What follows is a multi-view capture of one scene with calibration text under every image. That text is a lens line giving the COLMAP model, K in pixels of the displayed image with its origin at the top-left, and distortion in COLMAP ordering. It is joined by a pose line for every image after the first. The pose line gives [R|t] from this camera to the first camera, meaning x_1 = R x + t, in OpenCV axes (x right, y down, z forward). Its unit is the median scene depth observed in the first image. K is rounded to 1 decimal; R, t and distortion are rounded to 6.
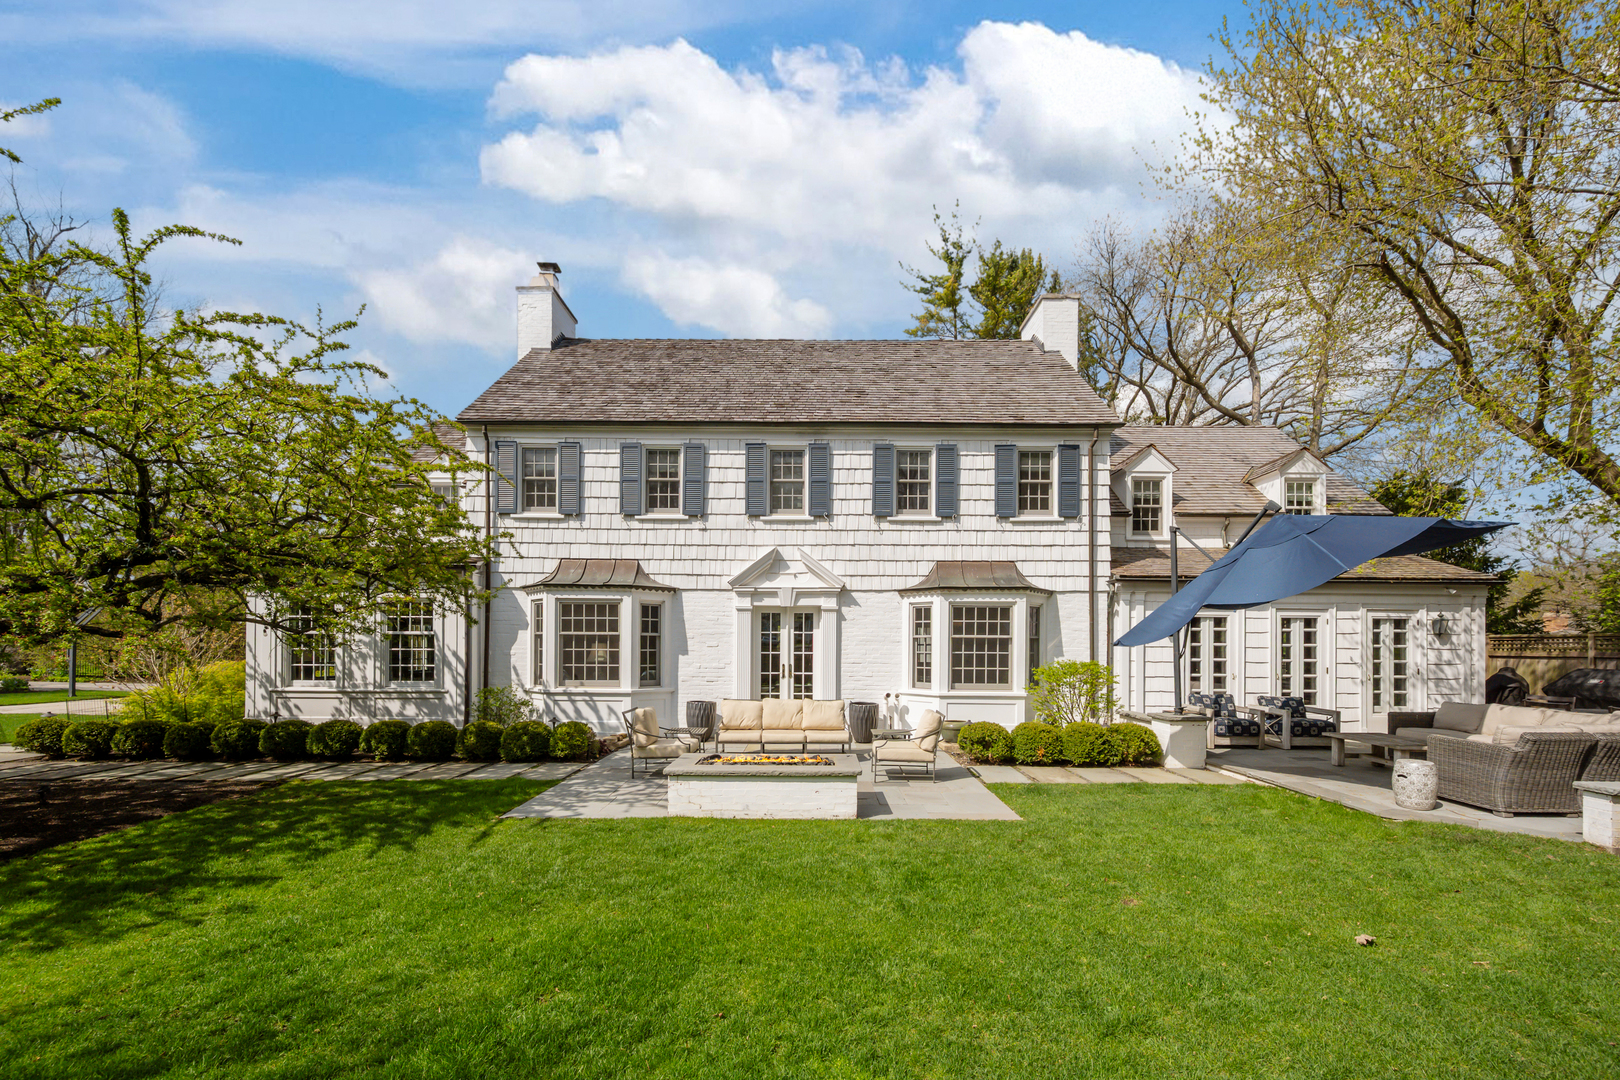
lens RADIAL K [[639.1, 0, 839.6], [0, 639.1, 649.2], [0, 0, 1]] dist [-0.001533, 0.000677]
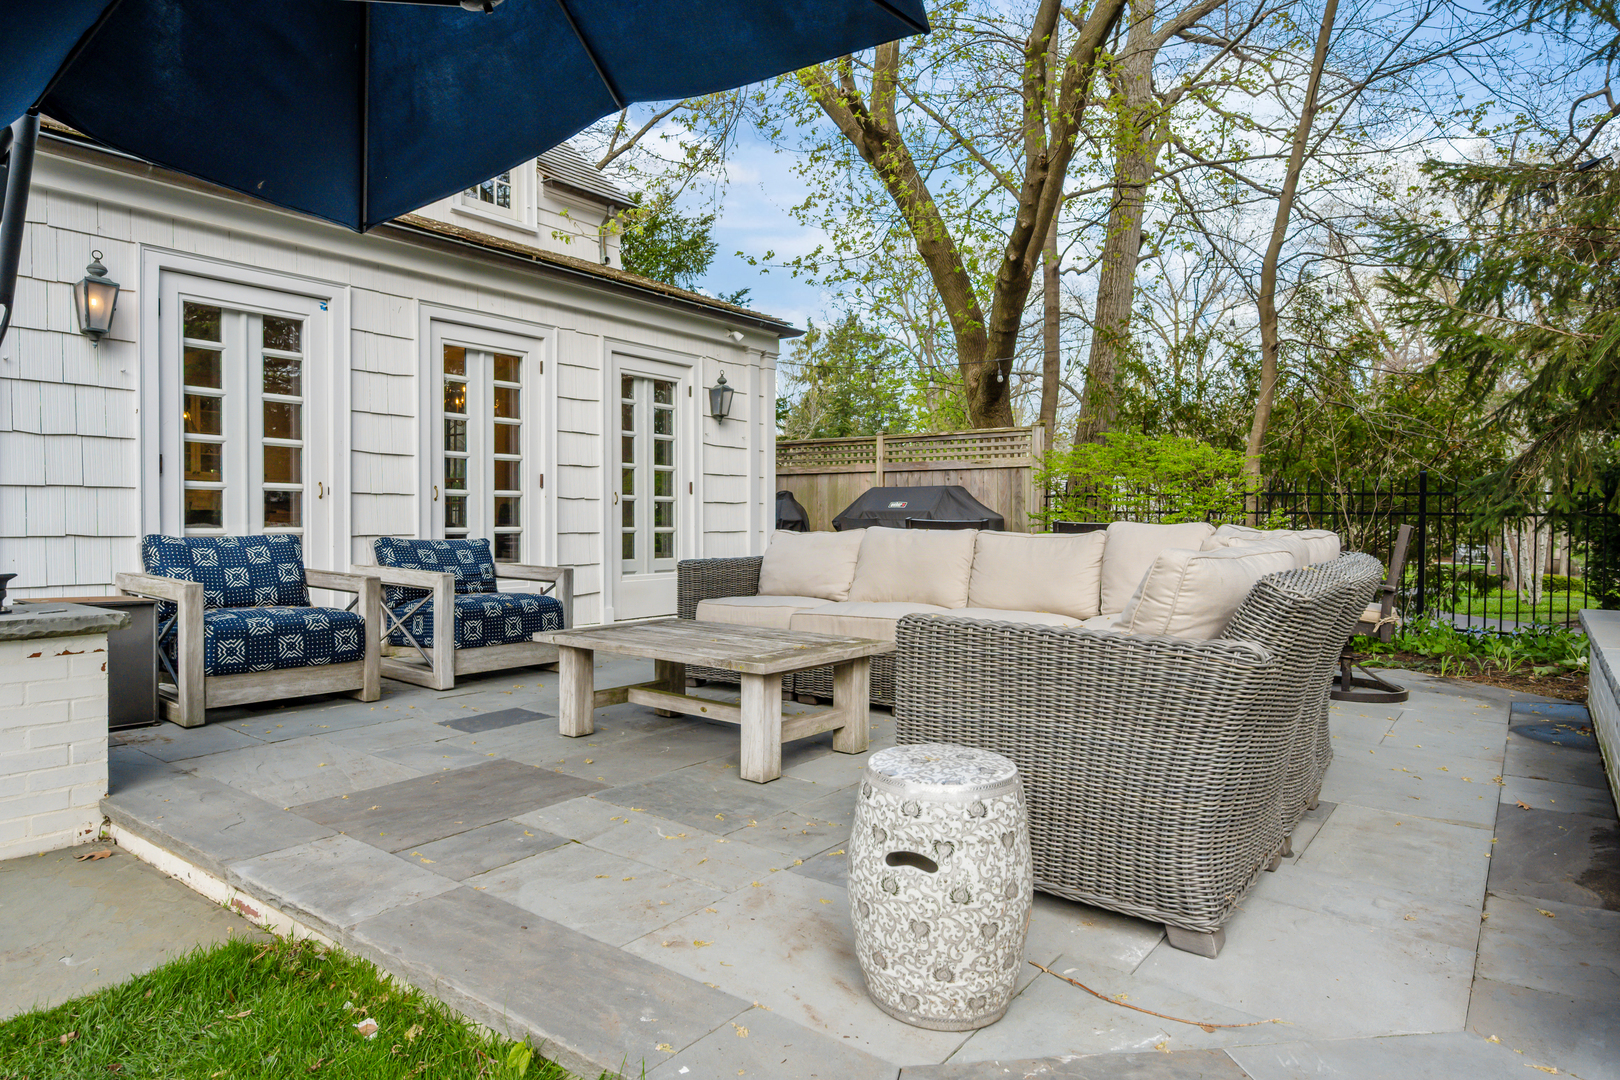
lens RADIAL K [[952.7, 0, 810.3], [0, 952.7, 536.3], [0, 0, 1]] dist [0.005951, 0.000452]
pose [[0.596965, -0.016484, 0.802098, 0.368039], [0.000425, 0.999795, 0.020230, 0.059099], [-0.802267, -0.011736, 0.596849, 0.487226]]
